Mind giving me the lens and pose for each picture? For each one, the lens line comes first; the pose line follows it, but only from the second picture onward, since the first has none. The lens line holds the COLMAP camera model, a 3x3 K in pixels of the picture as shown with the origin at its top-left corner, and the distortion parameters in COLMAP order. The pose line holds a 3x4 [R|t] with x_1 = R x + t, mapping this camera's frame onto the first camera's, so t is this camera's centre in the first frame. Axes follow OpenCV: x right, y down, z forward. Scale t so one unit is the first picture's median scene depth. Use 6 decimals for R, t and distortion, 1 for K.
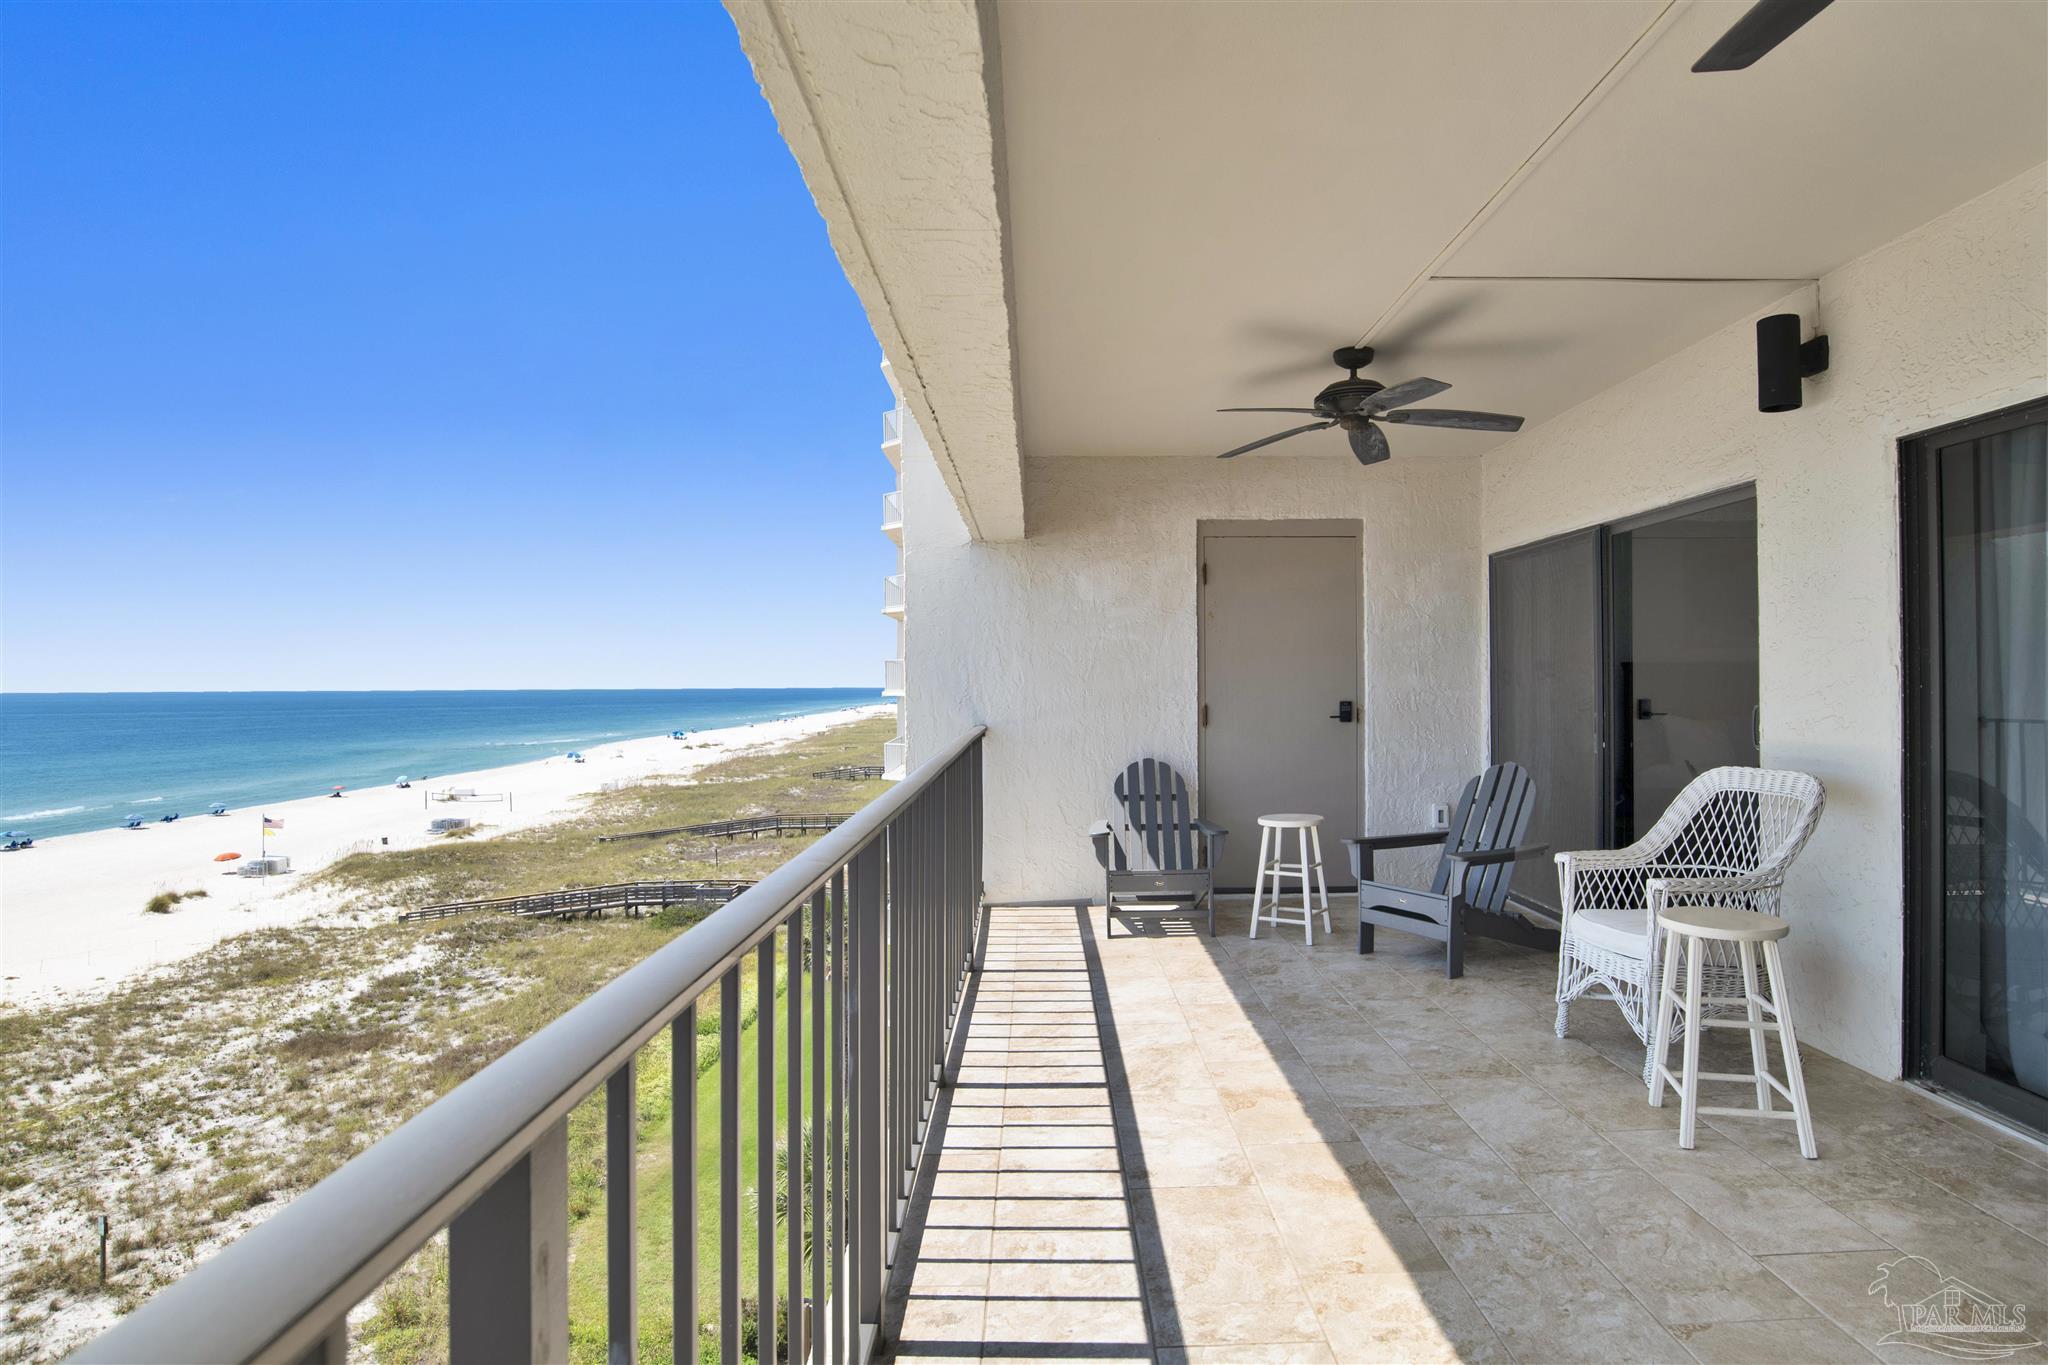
lens RADIAL K [[1067.2, 0, 1035.8], [0, 1067.2, 673.3], [0, 0, 1]] dist [-0.071855, 0.022443]
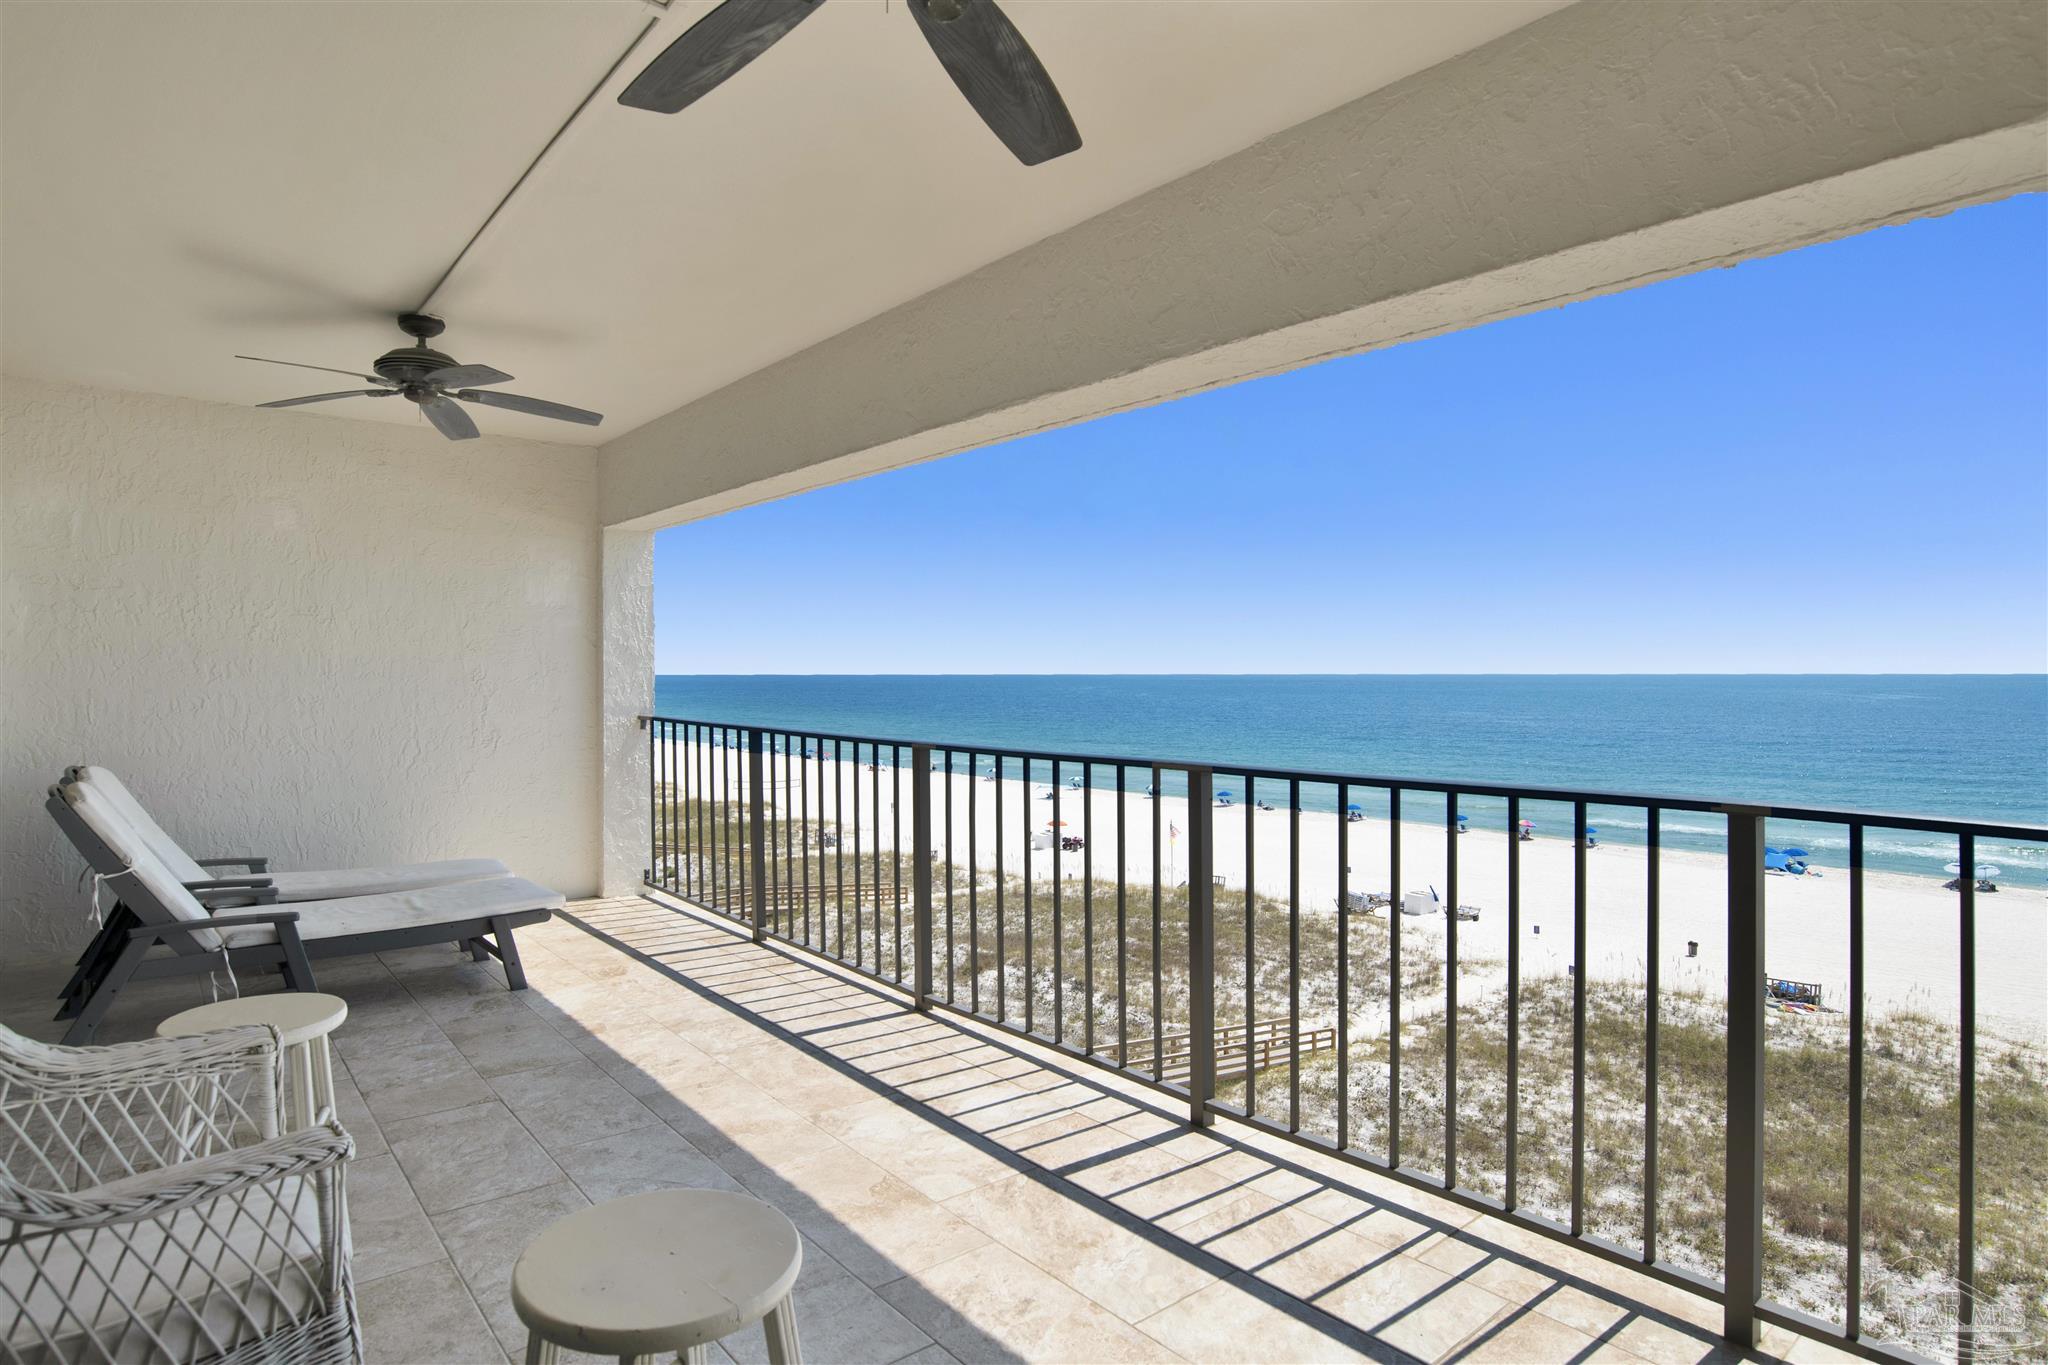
lens RADIAL K [[1067.2, 0, 1035.8], [0, 1067.2, 673.3], [0, 0, 1]] dist [-0.071855, 0.022443]
pose [[-0.749904, 0.010765, -0.661459, 0.708908], [0.015185, 0.999884, -0.000942, 0.007183], [0.661373, -0.010751, -0.749980, 1.856888]]
